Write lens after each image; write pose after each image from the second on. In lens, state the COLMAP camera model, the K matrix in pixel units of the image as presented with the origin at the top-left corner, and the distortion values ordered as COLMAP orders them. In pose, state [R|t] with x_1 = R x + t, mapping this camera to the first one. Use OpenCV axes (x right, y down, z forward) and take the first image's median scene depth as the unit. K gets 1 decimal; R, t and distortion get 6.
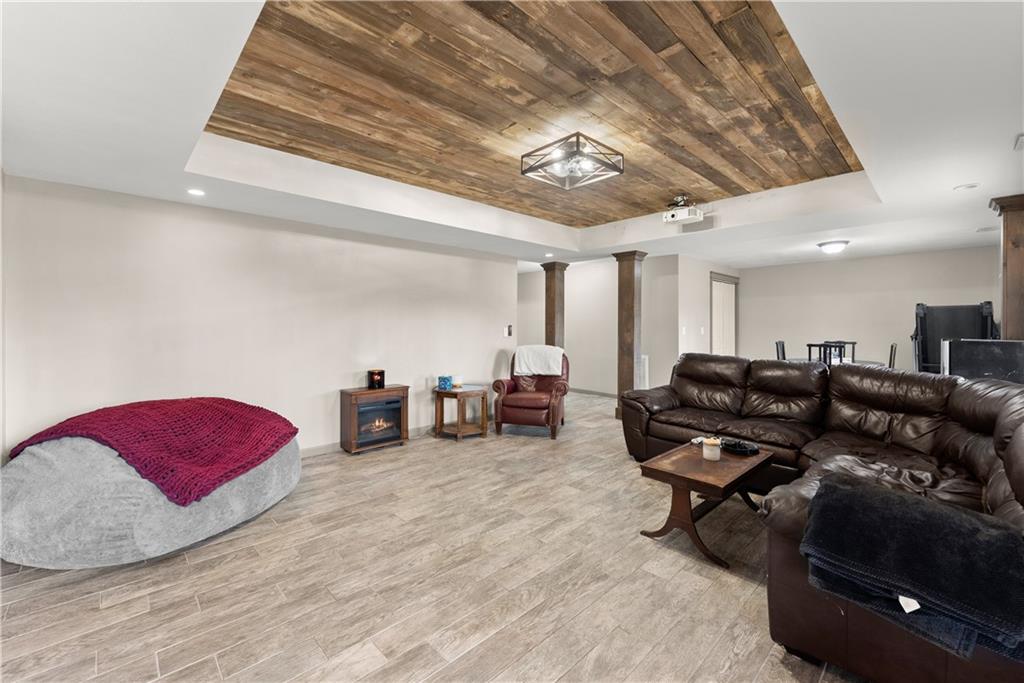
lens RADIAL K [[414.2, 0, 526.8], [0, 414.2, 319.2], [0, 0, 1]] dist [0.001063, -0.000315]
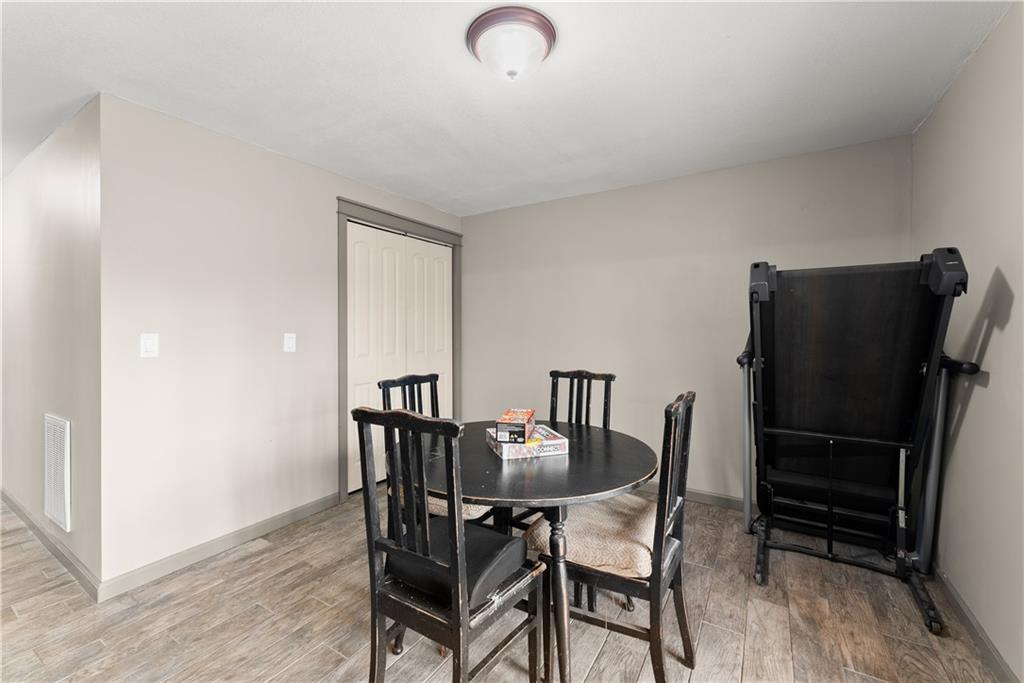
lens RADIAL K [[414.2, 0, 528.1], [0, 414.2, 331.6], [0, 0, 1]] dist [0.001063, -0.000315]
pose [[0.968728, -0.001375, 0.248122, 0.627118], [-0.003033, 0.999844, 0.017382, 0.011451], [-0.248107, -0.017591, 0.968573, 0.661692]]
